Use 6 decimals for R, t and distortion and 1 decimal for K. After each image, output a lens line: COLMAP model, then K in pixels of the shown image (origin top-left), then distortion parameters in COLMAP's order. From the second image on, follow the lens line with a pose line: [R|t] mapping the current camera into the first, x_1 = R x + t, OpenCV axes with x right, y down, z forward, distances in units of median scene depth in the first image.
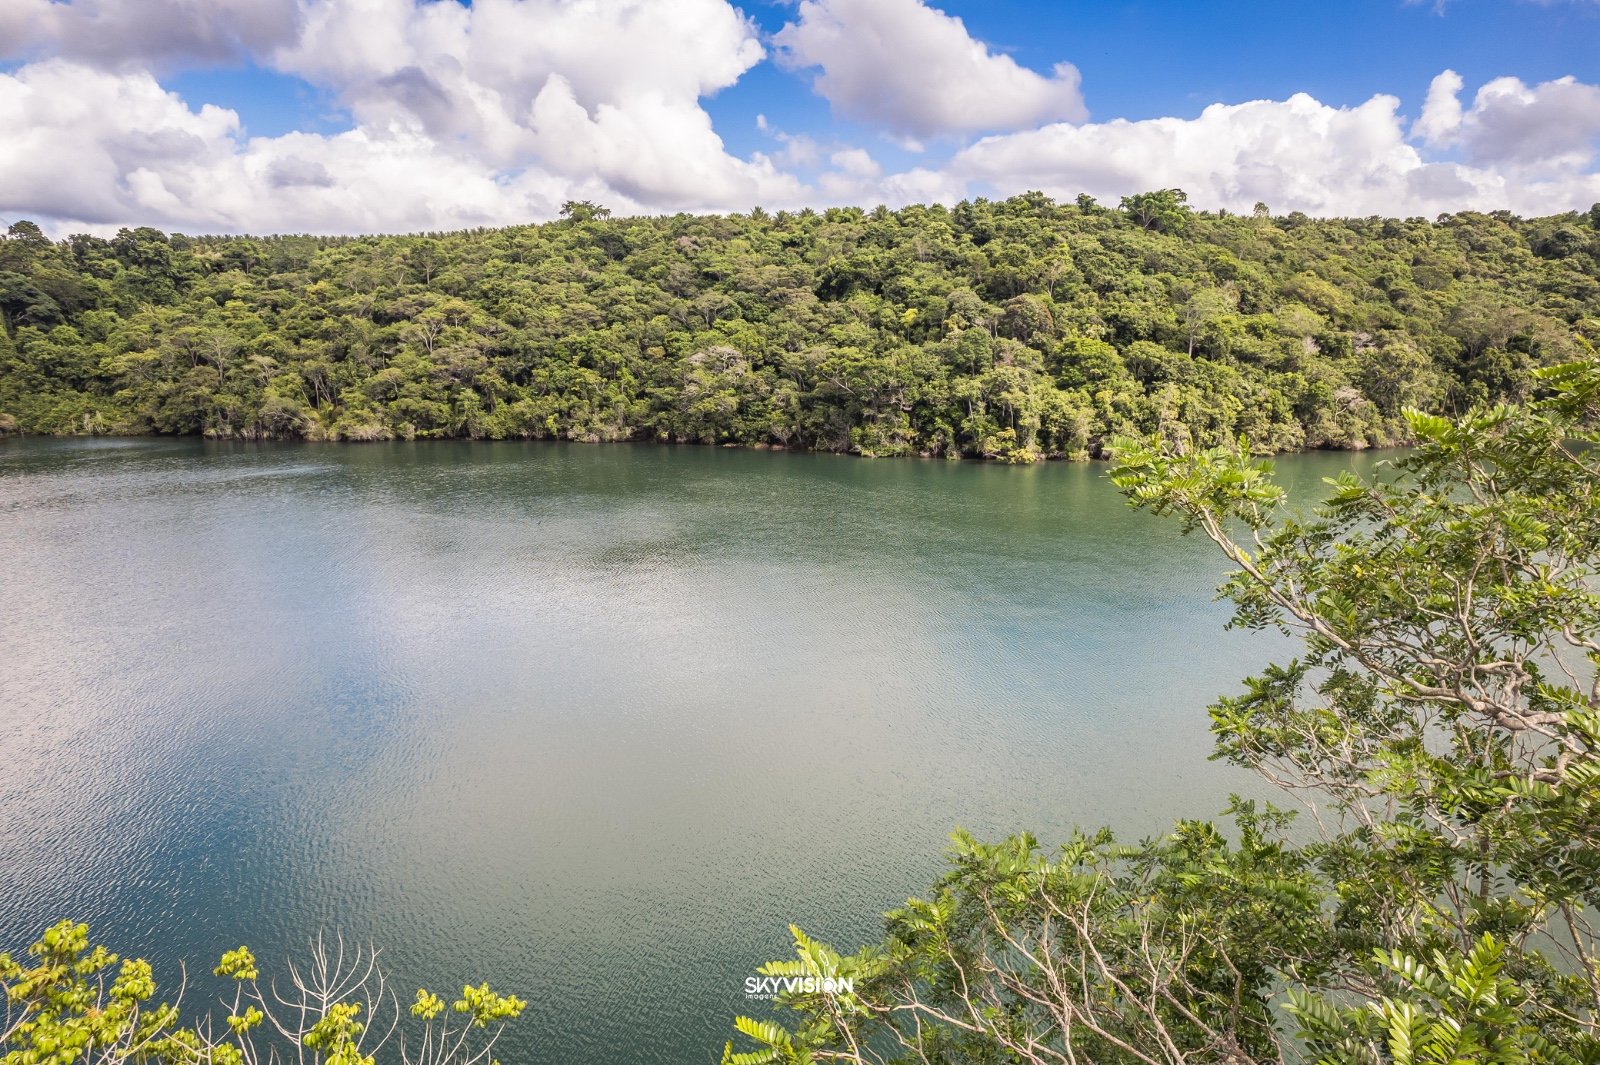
lens RADIAL K [[1019.0, 0, 800.0], [0, 1019.0, 532.5], [0, 0, 1]] dist [-0.080524, 0.069578]
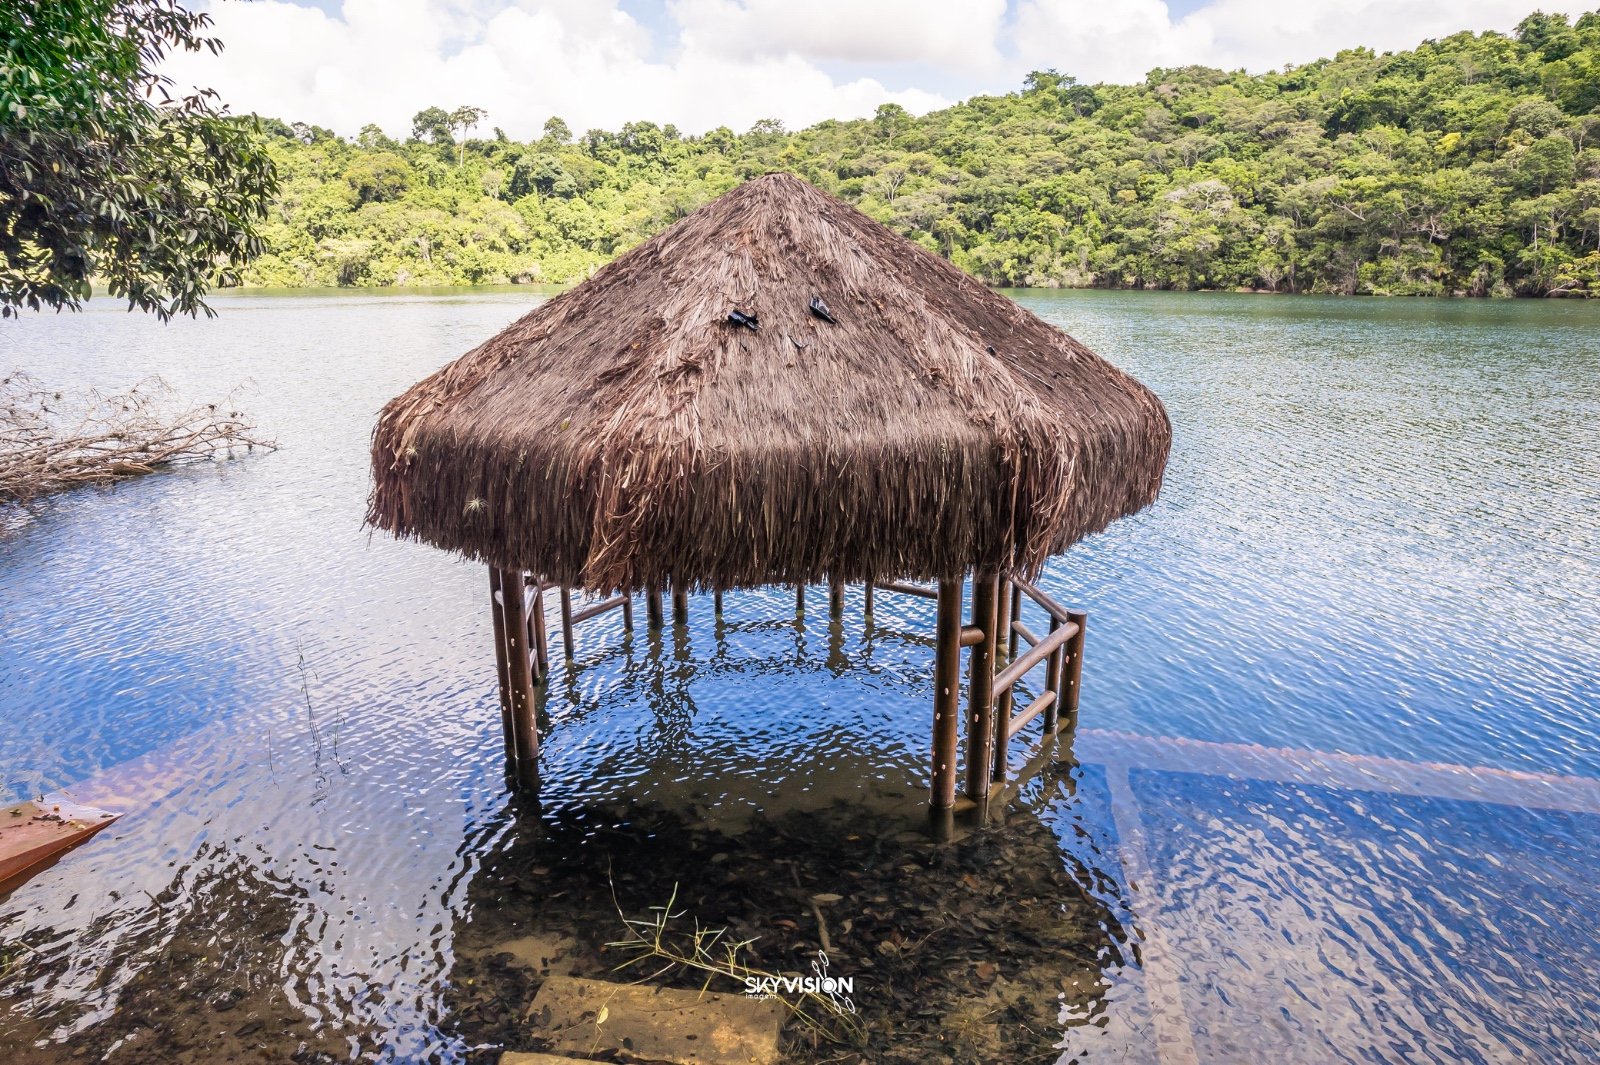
lens RADIAL K [[1019.0, 0, 800.0], [0, 1019.0, 532.5], [0, 0, 1]] dist [-0.080524, 0.069578]
pose [[0.917590, 0.100560, -0.384598, -0.033061], [-0.079792, 0.994377, 0.069625, 0.088422], [0.389437, -0.033200, 0.920455, 0.032216]]
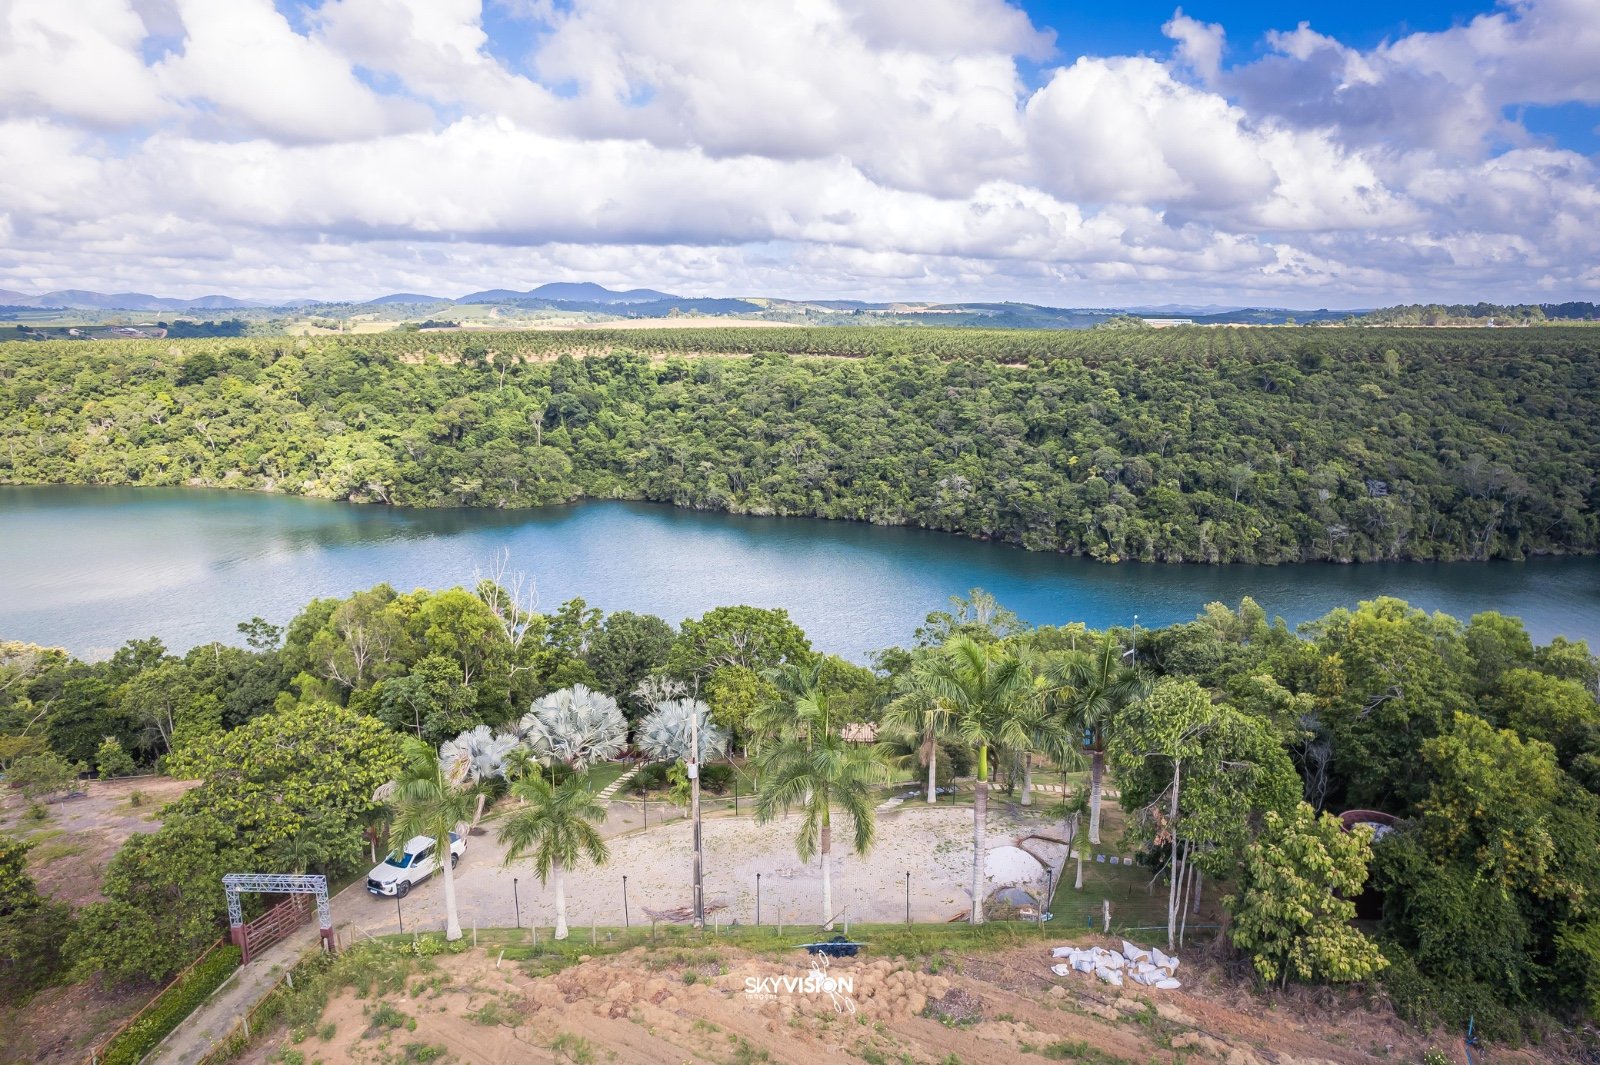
lens RADIAL K [[1019.0, 0, 800.0], [0, 1019.0, 532.5], [0, 0, 1]] dist [-0.080524, 0.069578]
pose [[0.949697, 0.063279, -0.306709, 0.196524], [-0.058479, 0.997980, 0.024826, -0.108704], [0.307661, -0.005642, 0.951479, -0.711378]]
